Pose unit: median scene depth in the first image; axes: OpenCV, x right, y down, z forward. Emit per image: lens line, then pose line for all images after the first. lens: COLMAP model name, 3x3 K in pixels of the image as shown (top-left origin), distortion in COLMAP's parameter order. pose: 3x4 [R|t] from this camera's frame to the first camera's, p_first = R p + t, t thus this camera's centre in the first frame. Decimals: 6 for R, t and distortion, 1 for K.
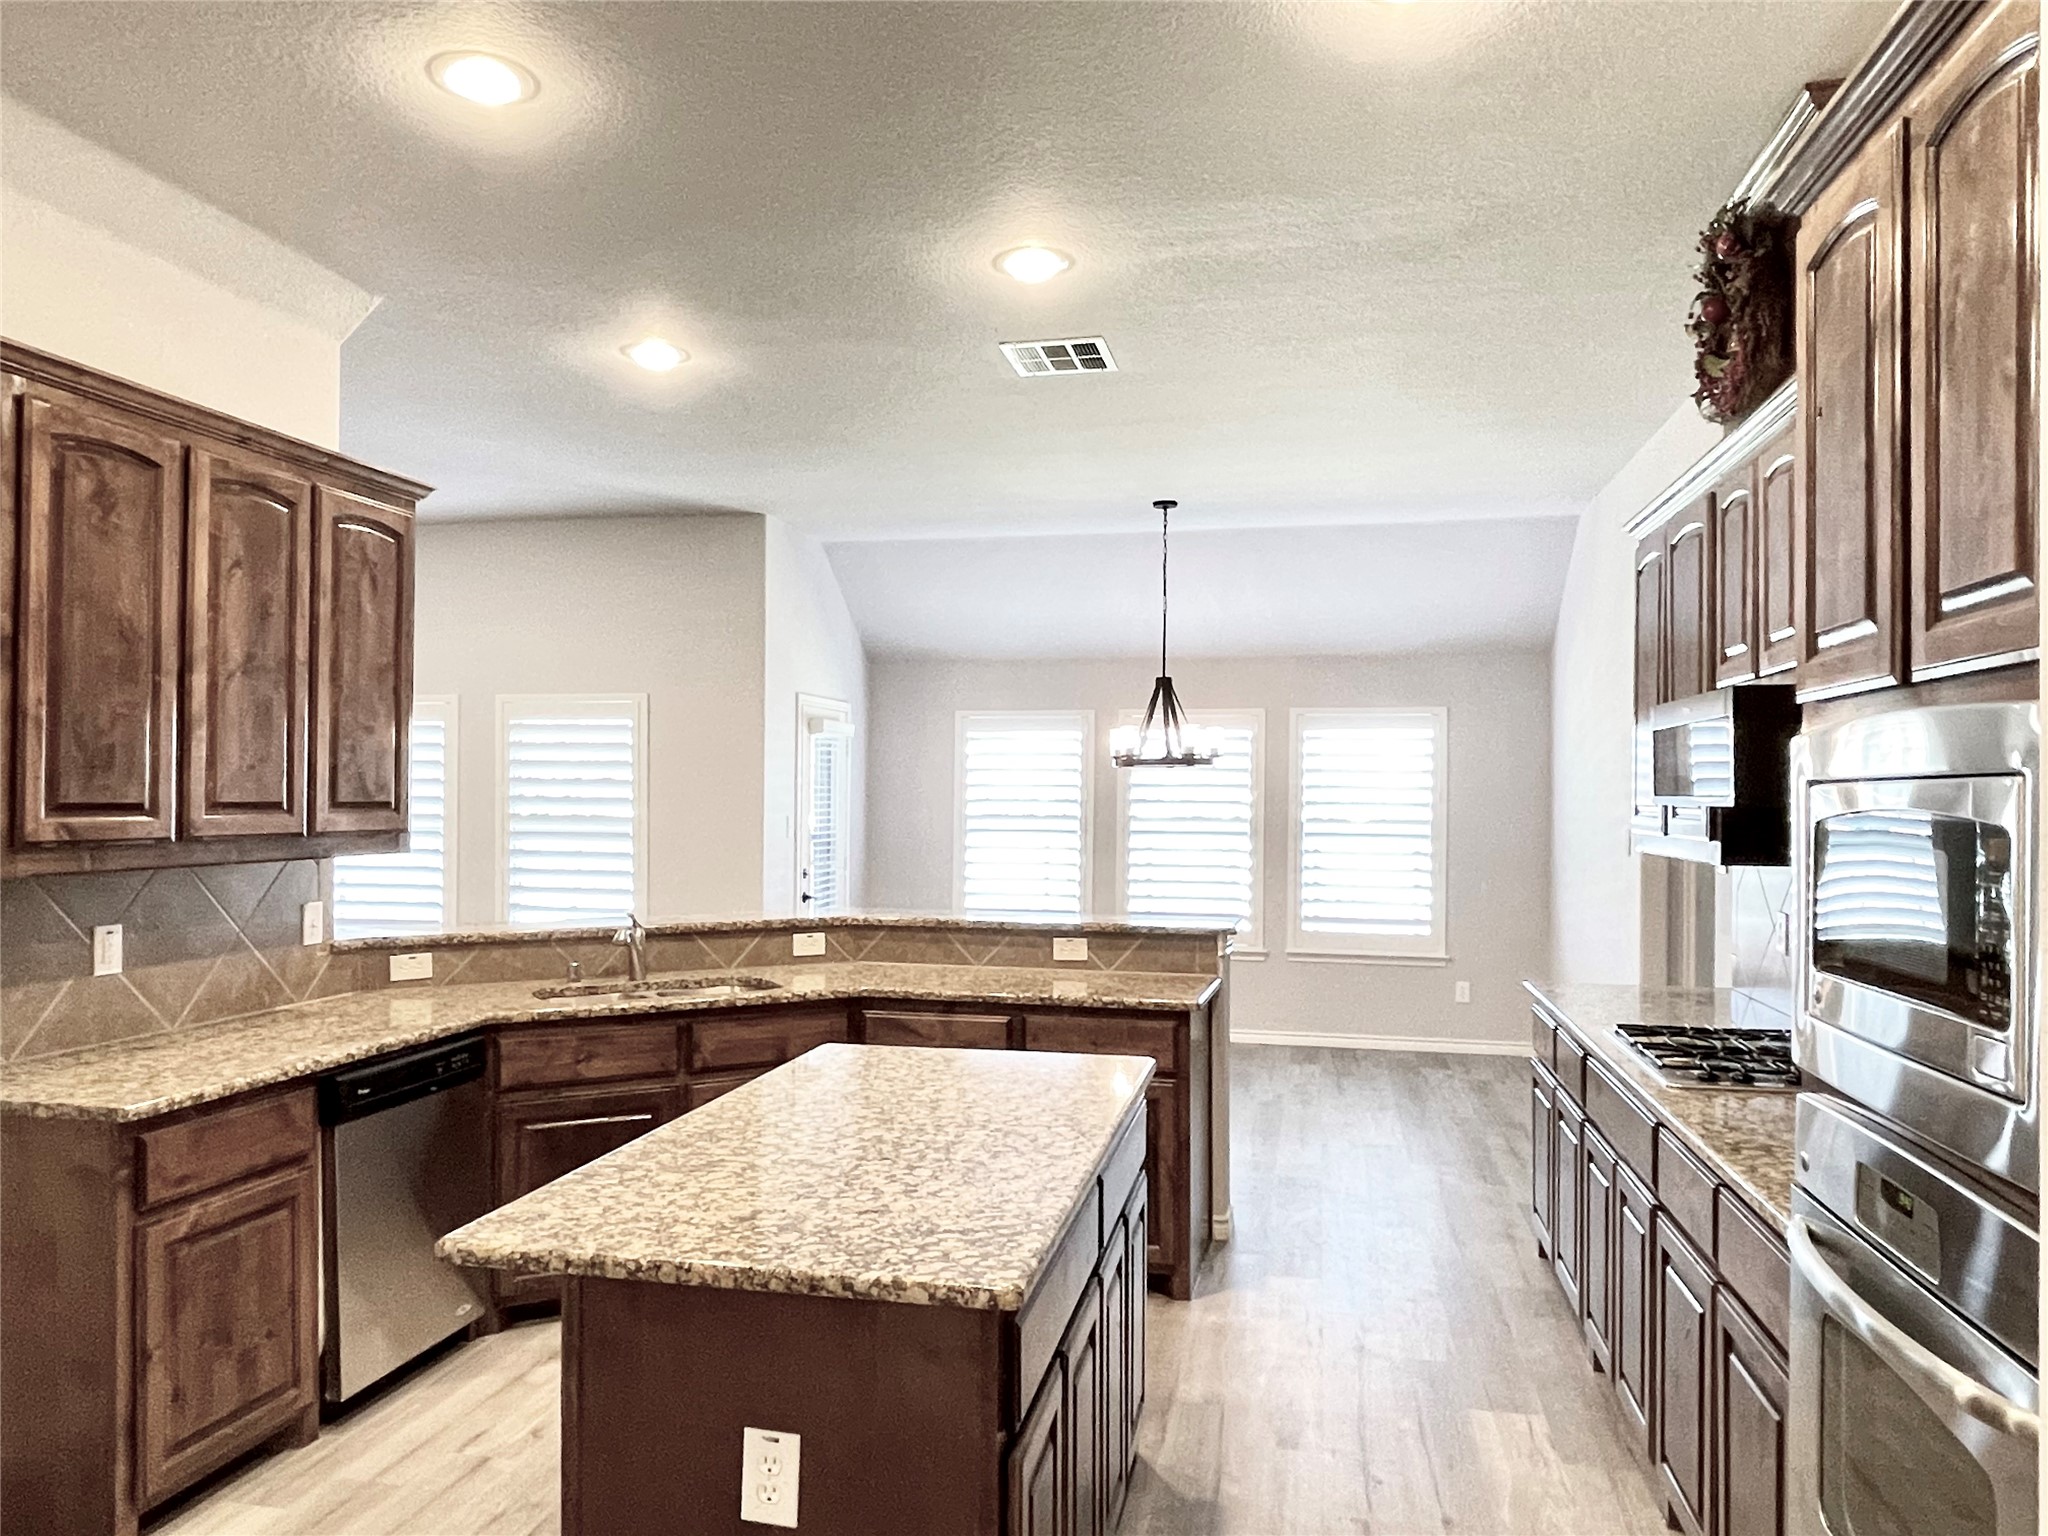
lens RADIAL K [[1361.7, 0, 1020.6], [0, 1361.7, 778.9], [0, 0, 1]] dist [0.011916, 0.001780]
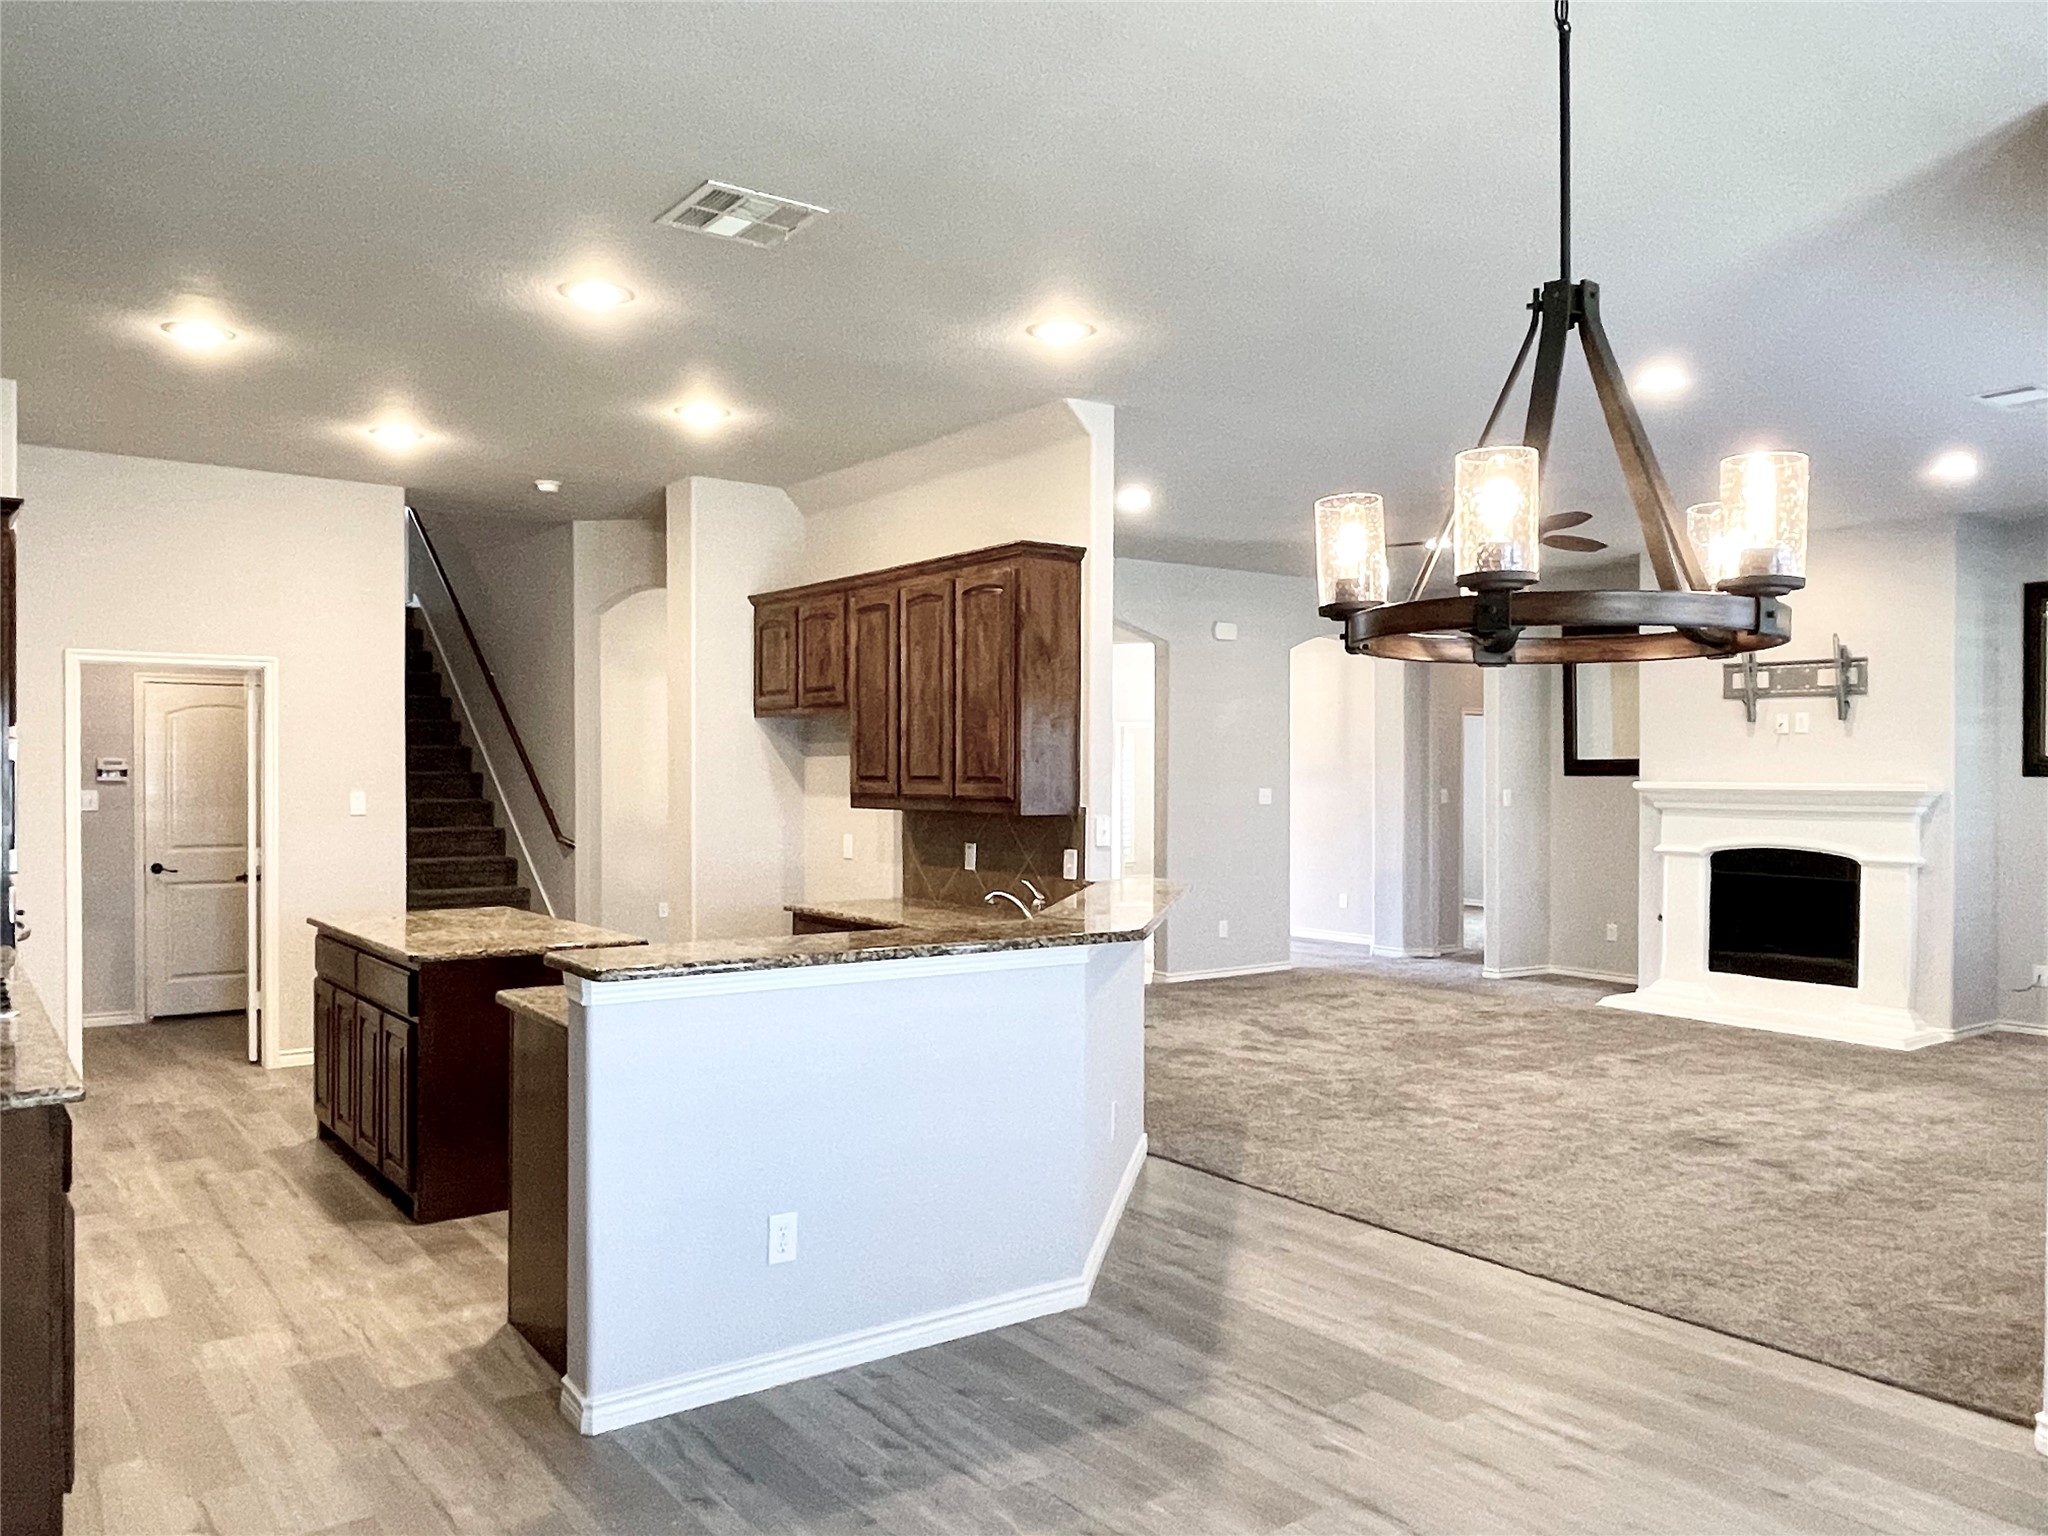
lens RADIAL K [[1495.8, 0, 1025.7], [0, 1495.8, 770.1], [0, 0, 1]] dist [-0.012949, -0.001707]
pose [[-0.653136, -0.006368, -0.757214, 0.824117], [0.008990, 0.999829, -0.016162, 0.041933], [0.757188, -0.017363, -0.652967, 2.415107]]
